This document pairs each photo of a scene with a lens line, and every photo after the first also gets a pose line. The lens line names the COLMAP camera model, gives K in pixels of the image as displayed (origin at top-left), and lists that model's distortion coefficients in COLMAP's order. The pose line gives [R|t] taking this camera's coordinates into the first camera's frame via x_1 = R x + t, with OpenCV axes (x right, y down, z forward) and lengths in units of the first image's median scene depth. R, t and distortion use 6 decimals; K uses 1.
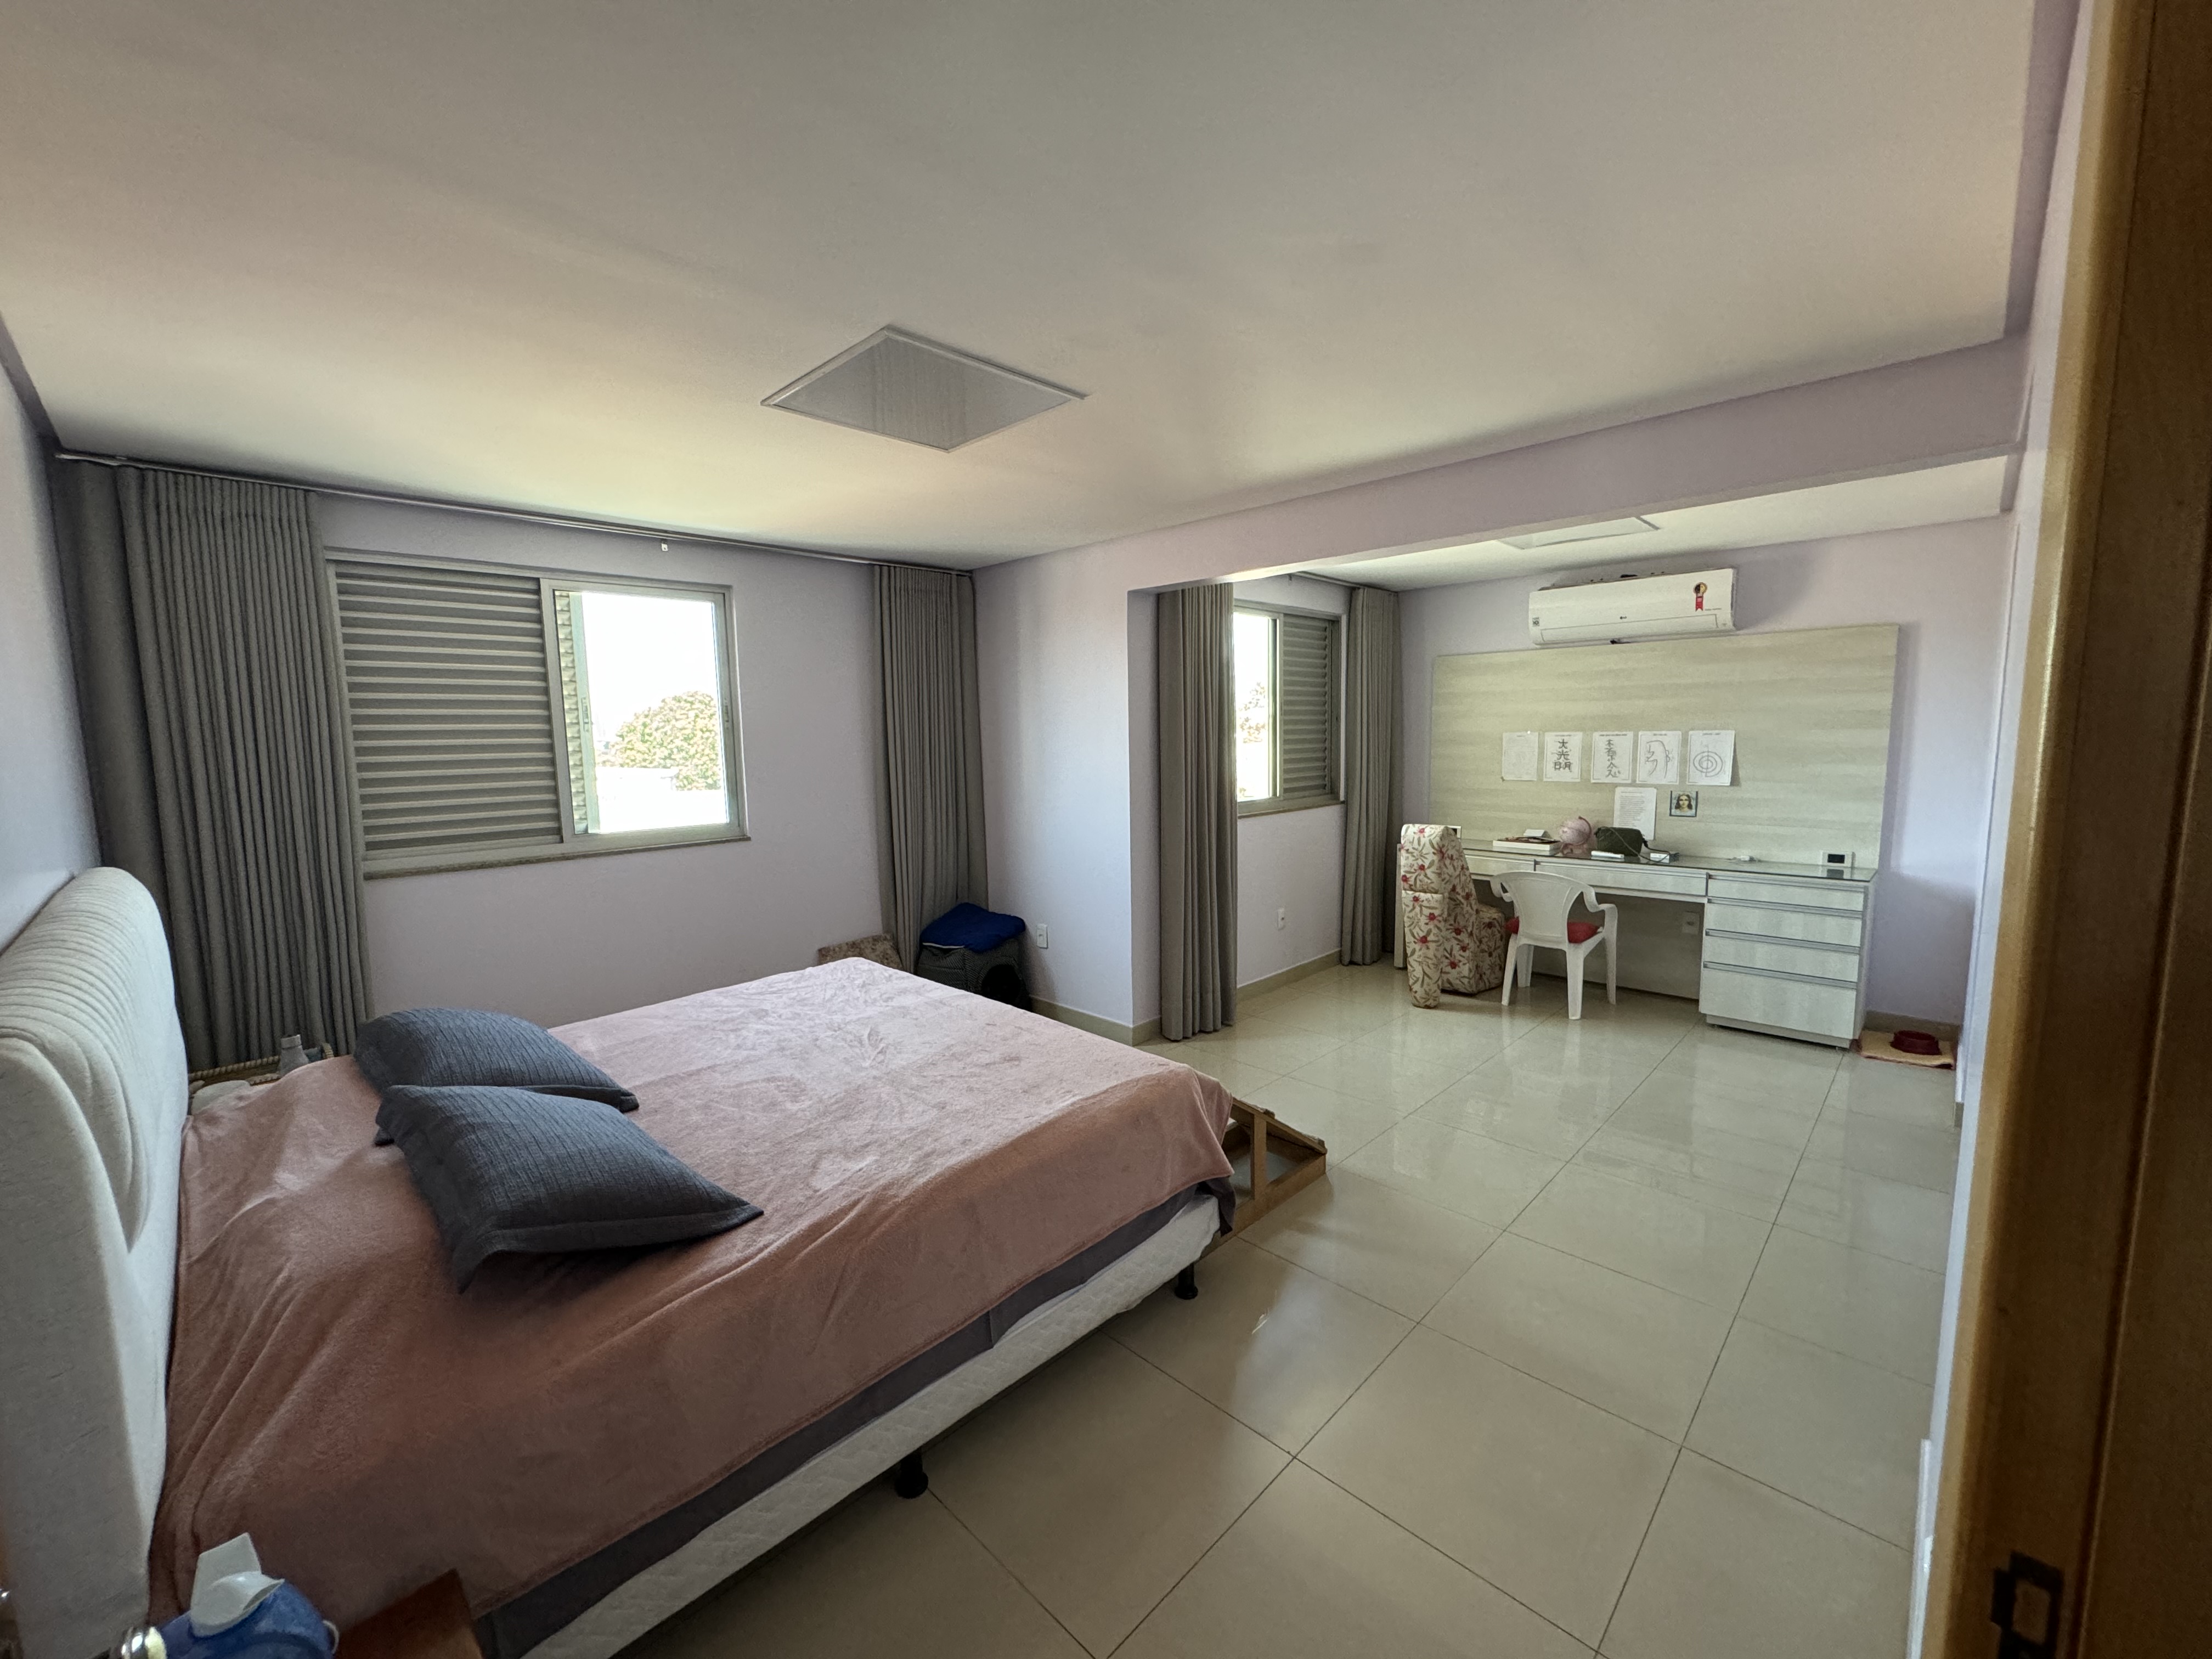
lens RADIAL K [[884.6, 0, 1102.2], [0, 884.6, 830.0], [0, 0, 1]] dist [-0.002578, 0.000197]
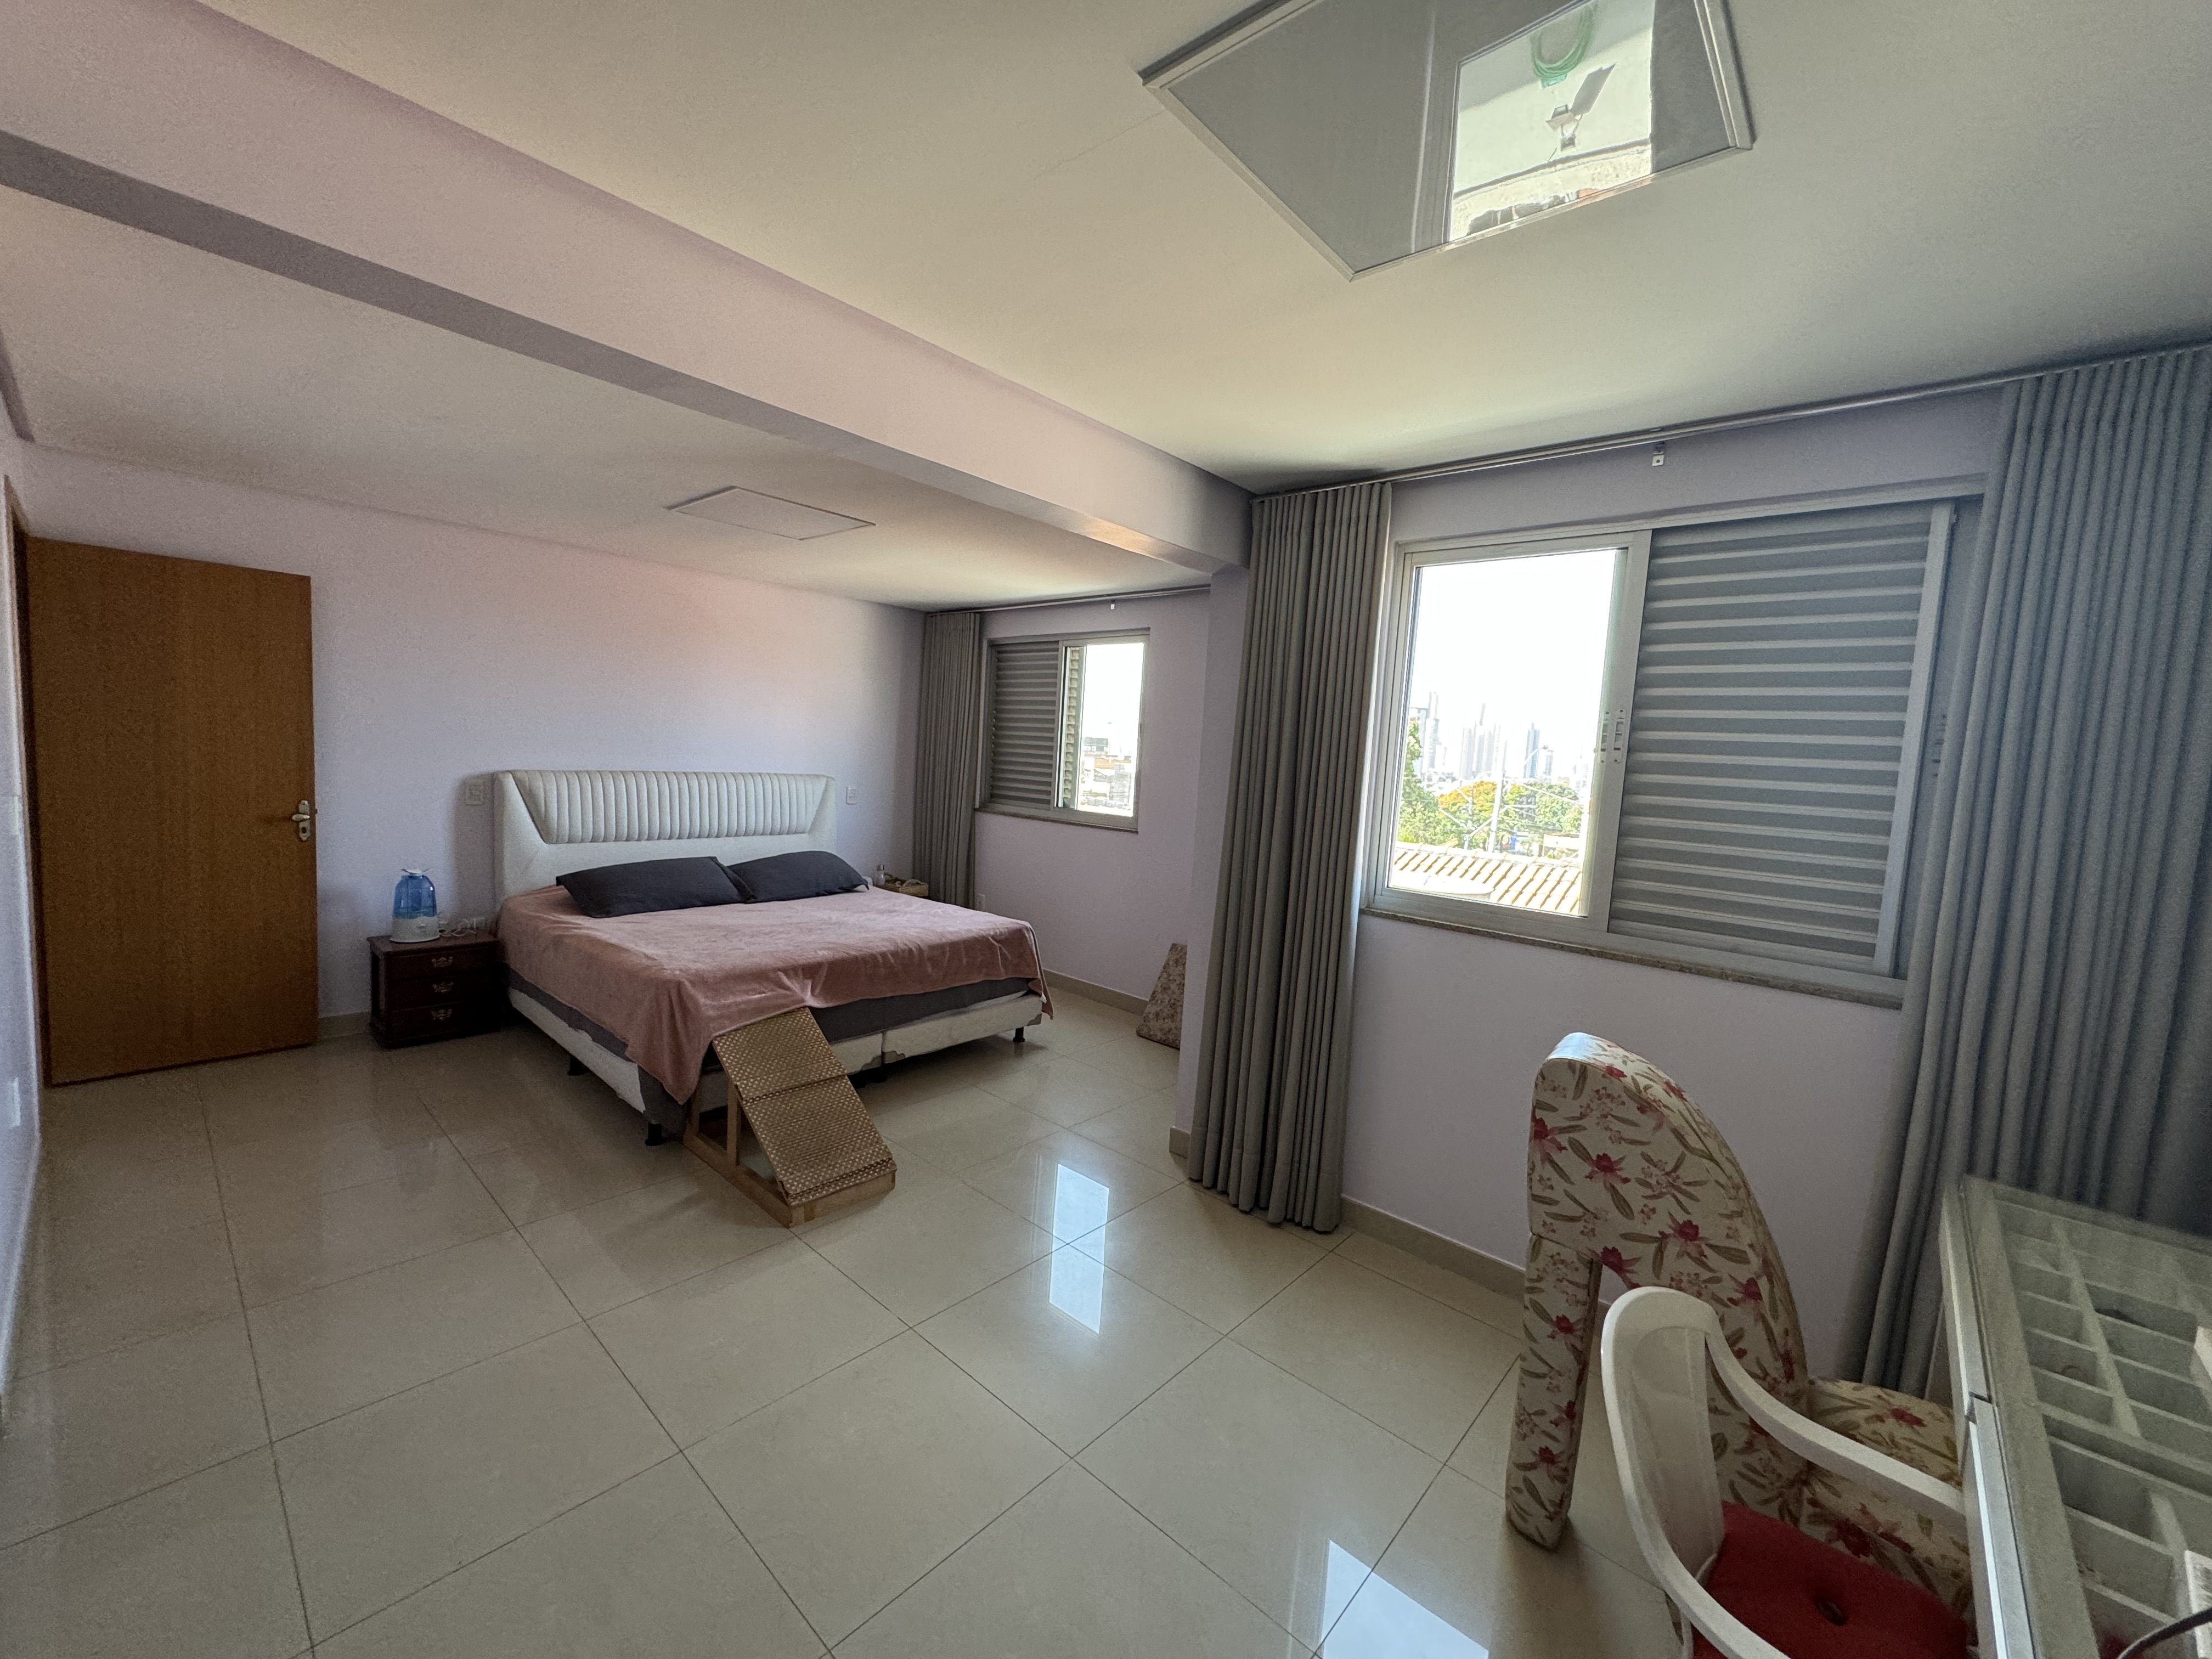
lens RADIAL K [[884.6, 0, 1102.2], [0, 884.6, 830.0], [0, 0, 1]] dist [-0.002578, 0.000197]
pose [[0.071486, 0.119248, -0.990288, 0.868575], [-0.177845, 0.978442, 0.104984, -0.122542], [0.981459, 0.168613, 0.091152, 0.911263]]
